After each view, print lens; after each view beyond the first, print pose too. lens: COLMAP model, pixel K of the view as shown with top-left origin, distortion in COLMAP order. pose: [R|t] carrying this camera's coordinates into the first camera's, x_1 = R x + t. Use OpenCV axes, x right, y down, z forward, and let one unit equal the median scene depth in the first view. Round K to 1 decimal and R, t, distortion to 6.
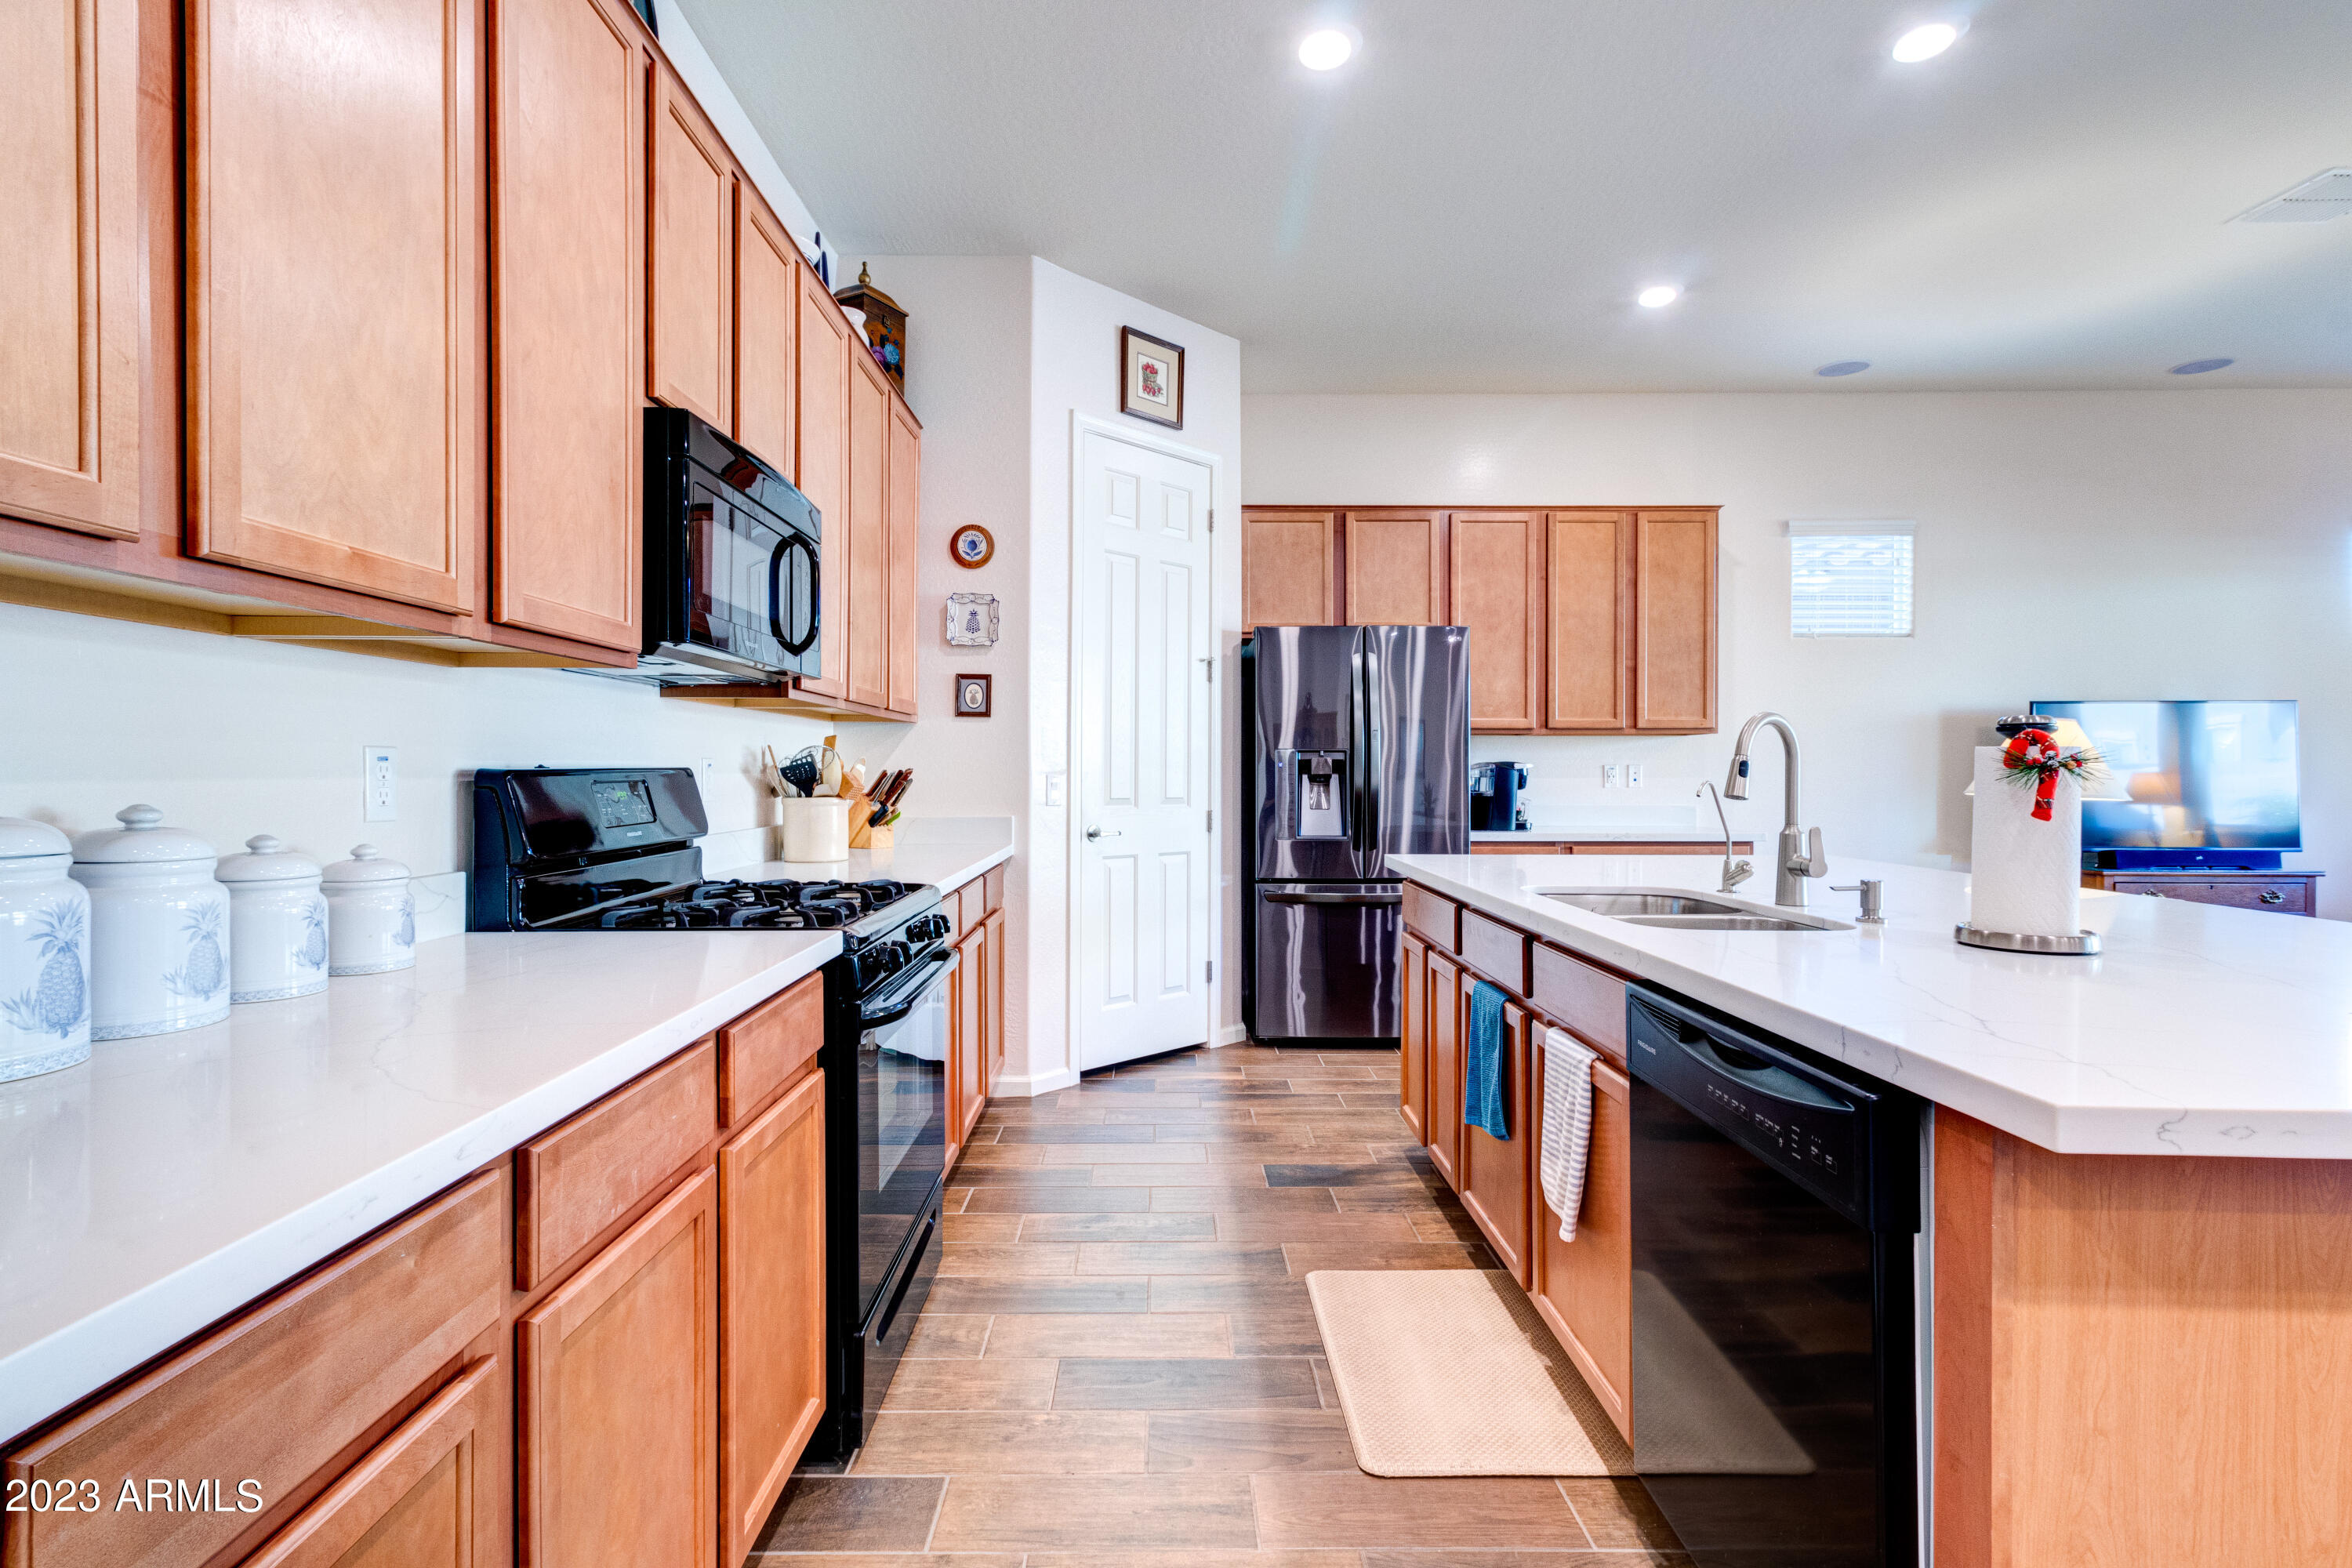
lens RADIAL K [[1091.4, 0, 1169.8], [0, 1091.4, 782.3], [0, 0, 1]] dist [0.005406, 0.000047]
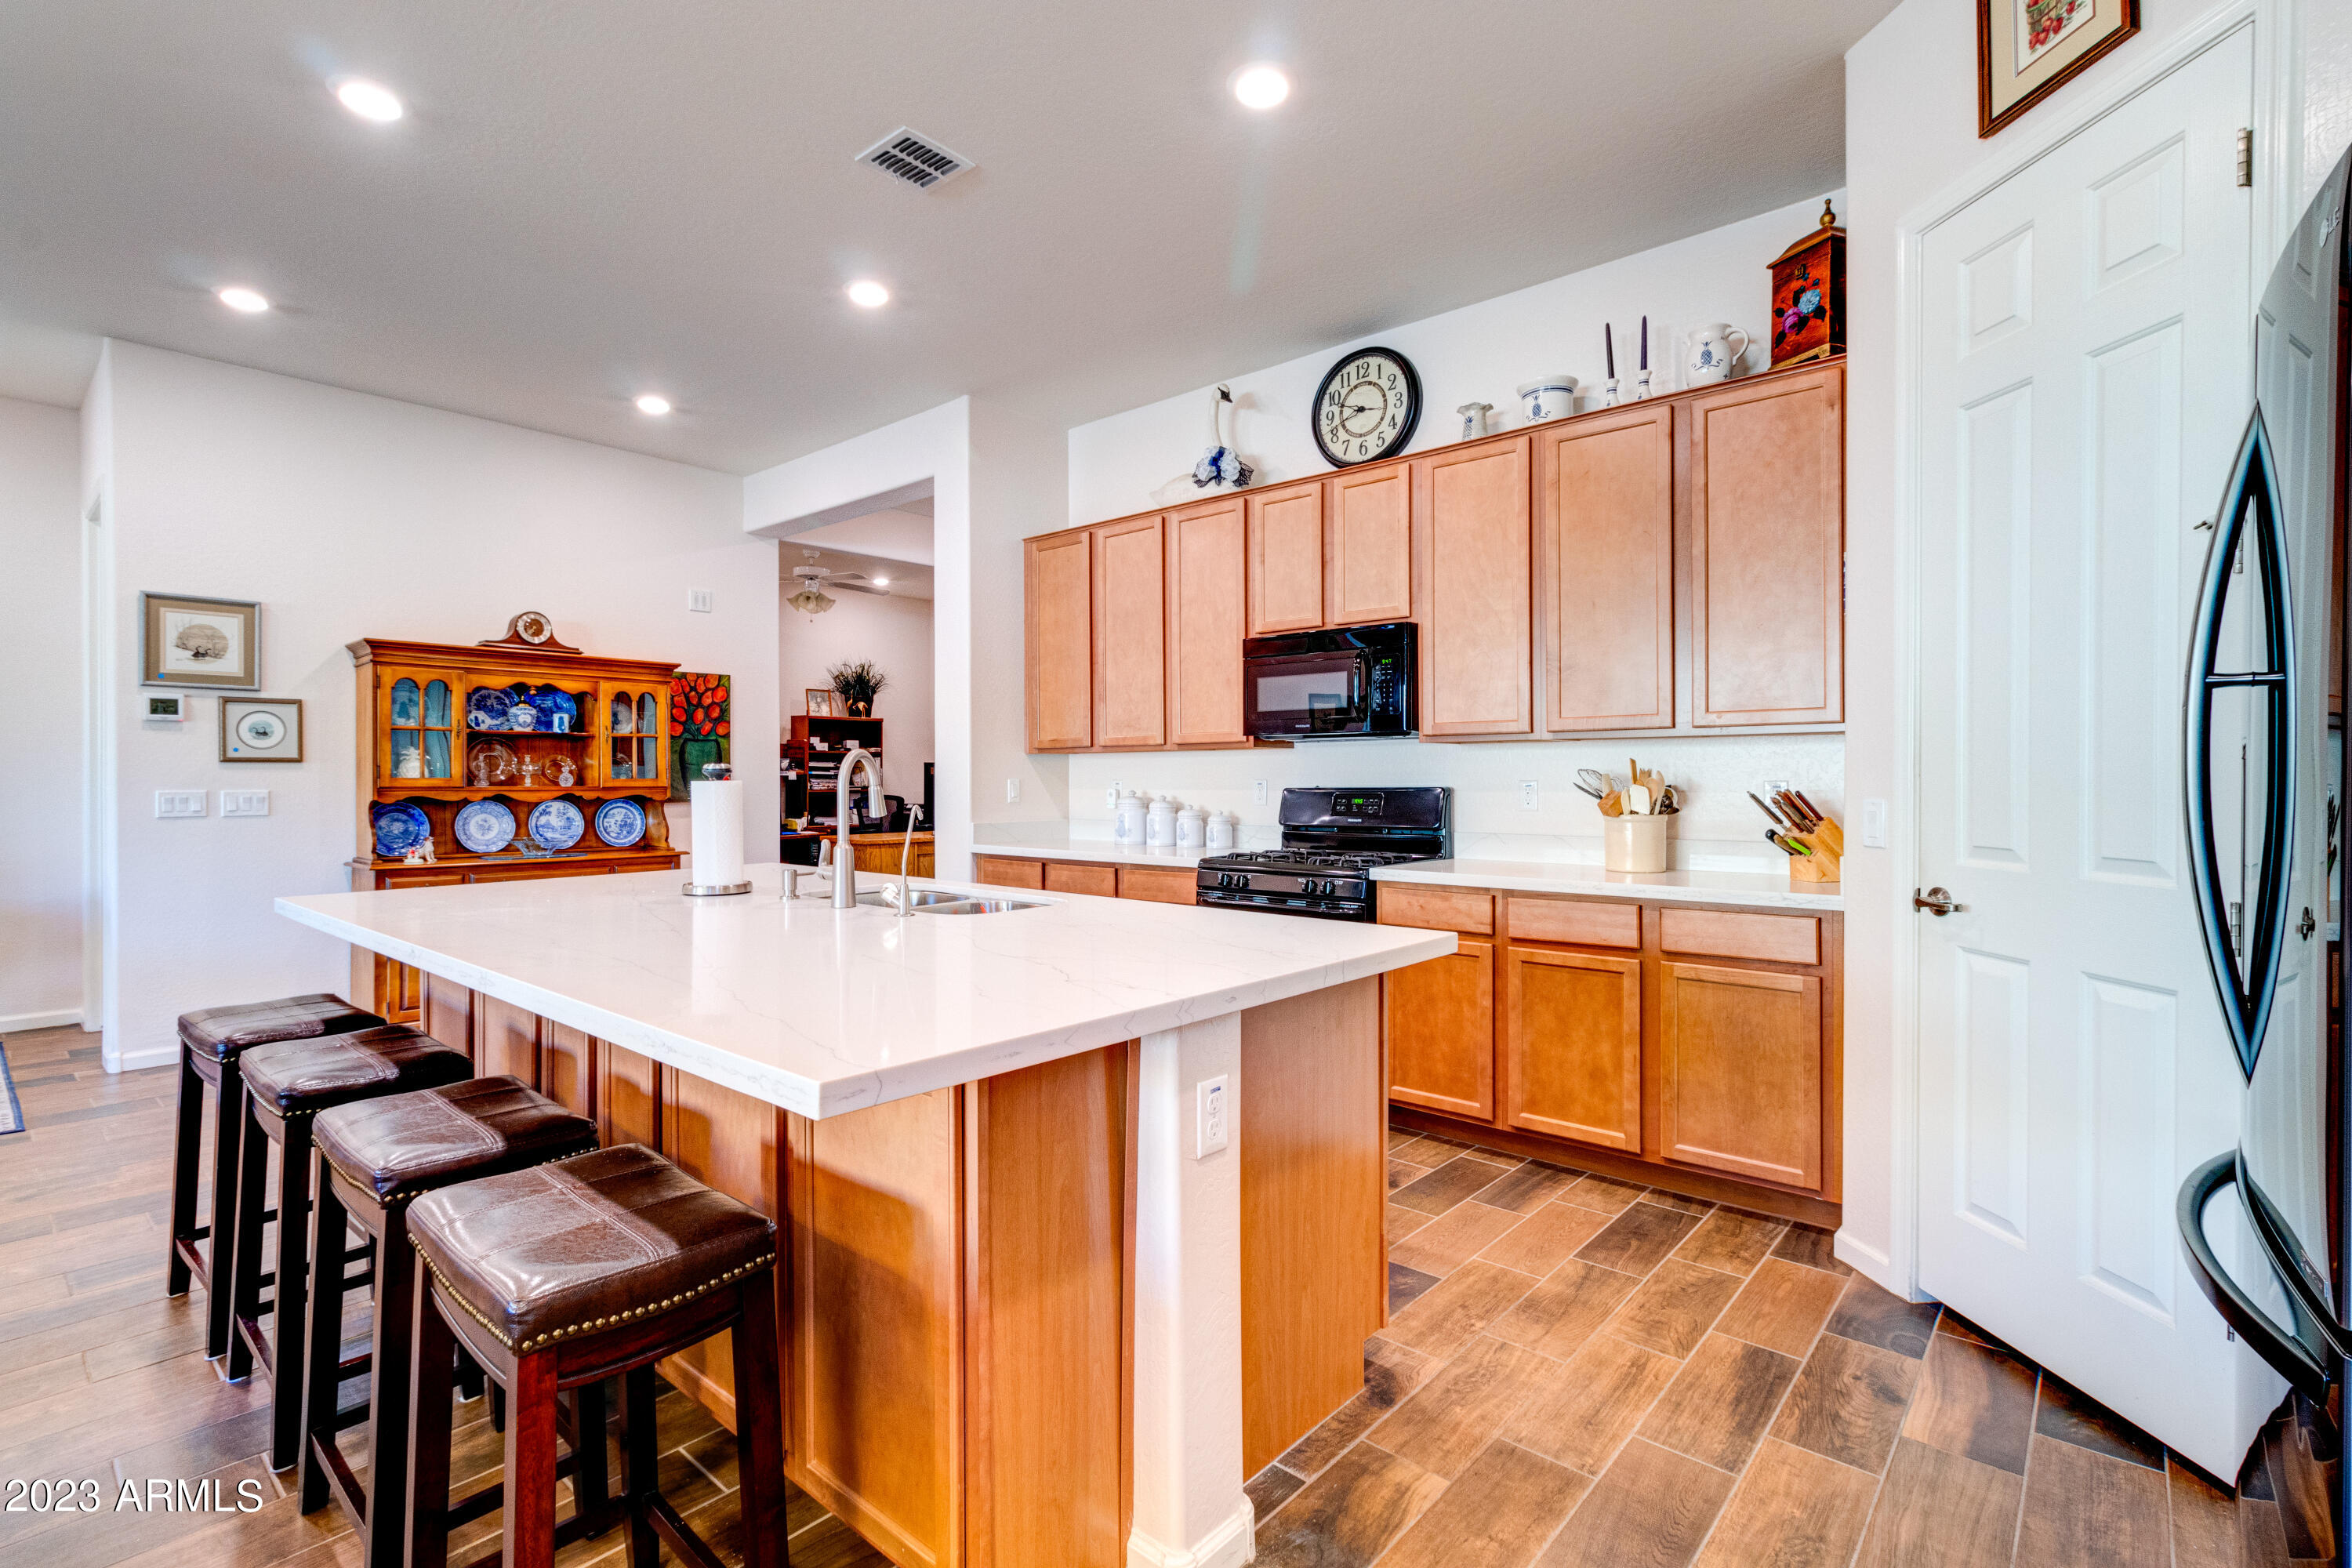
lens RADIAL K [[1091.4, 0, 1170.2], [0, 1091.4, 782.0], [0, 0, 1]] dist [0.005406, 0.000047]
pose [[-0.656896, 0.002998, -0.753975, 0.640072], [-0.003697, 0.999967, 0.007197, -0.020165], [0.753972, 0.007515, -0.656864, 1.061915]]
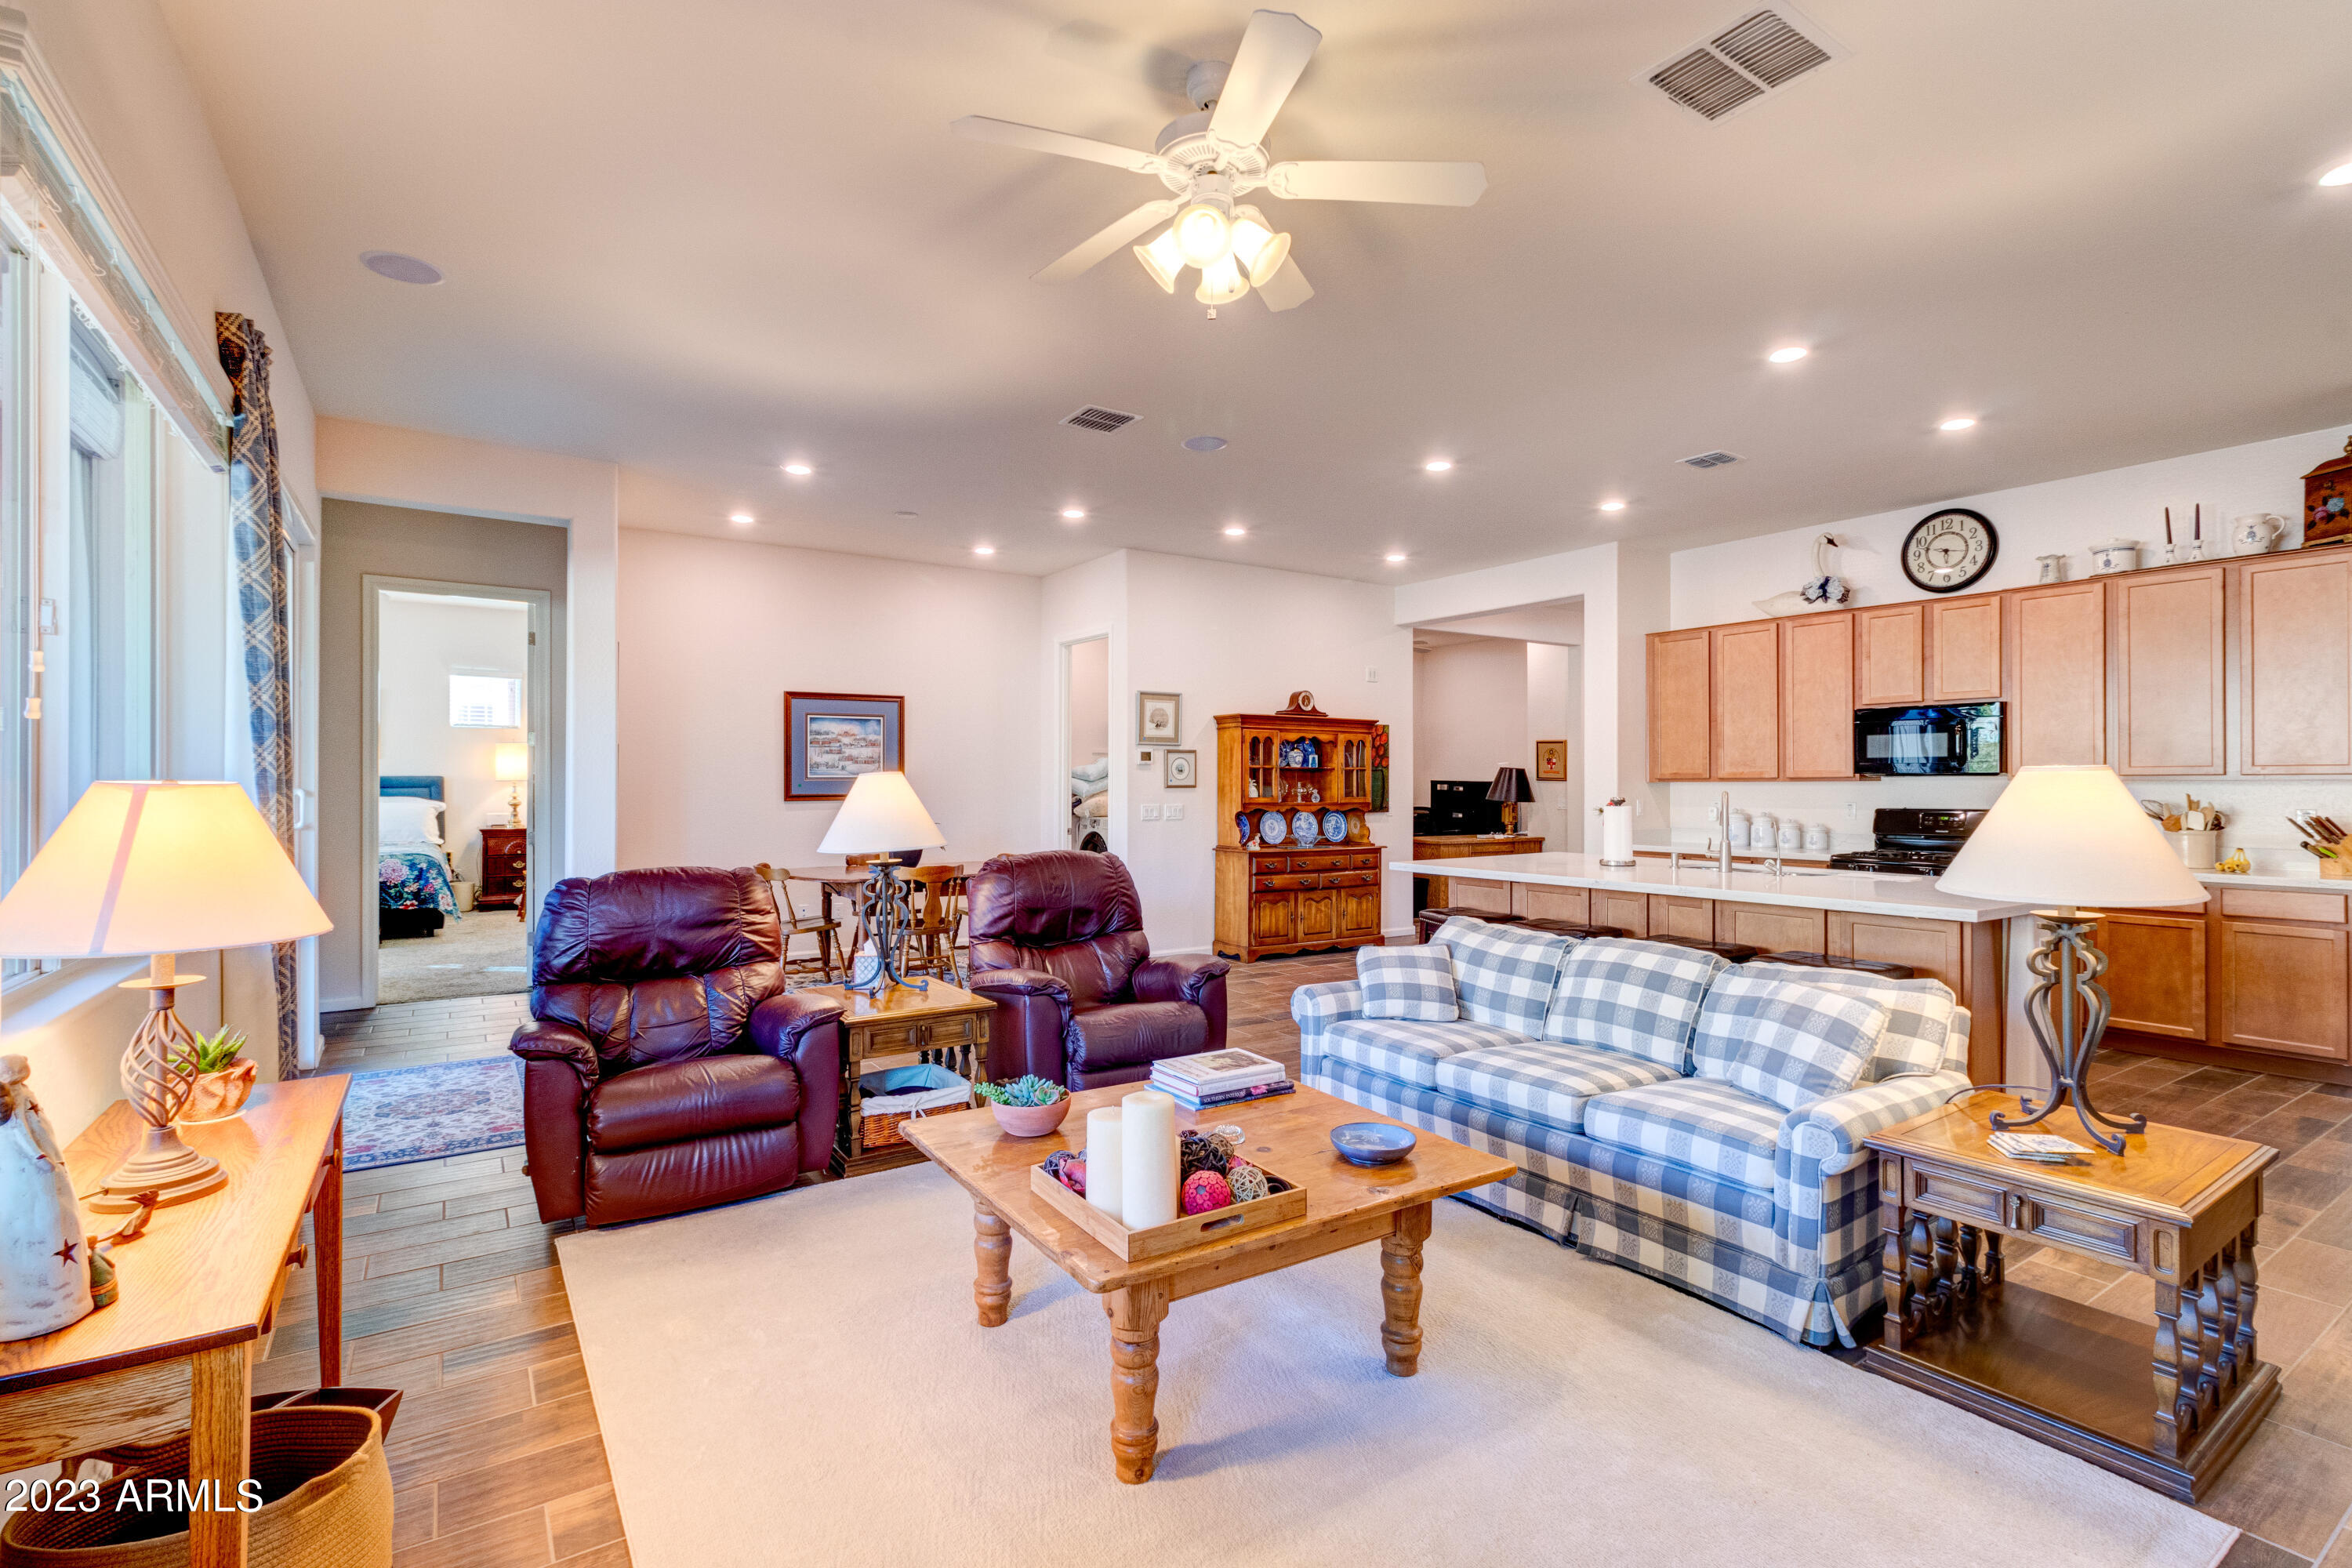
lens RADIAL K [[1091.4, 0, 1170.9], [0, 1091.4, 783.8], [0, 0, 1]] dist [0.005406, 0.000047]
pose [[-0.830185, -0.001651, -0.557485, 1.501438], [-0.005049, 0.999977, 0.004557, -0.045396], [0.557465, 0.006598, -0.830174, 1.183595]]
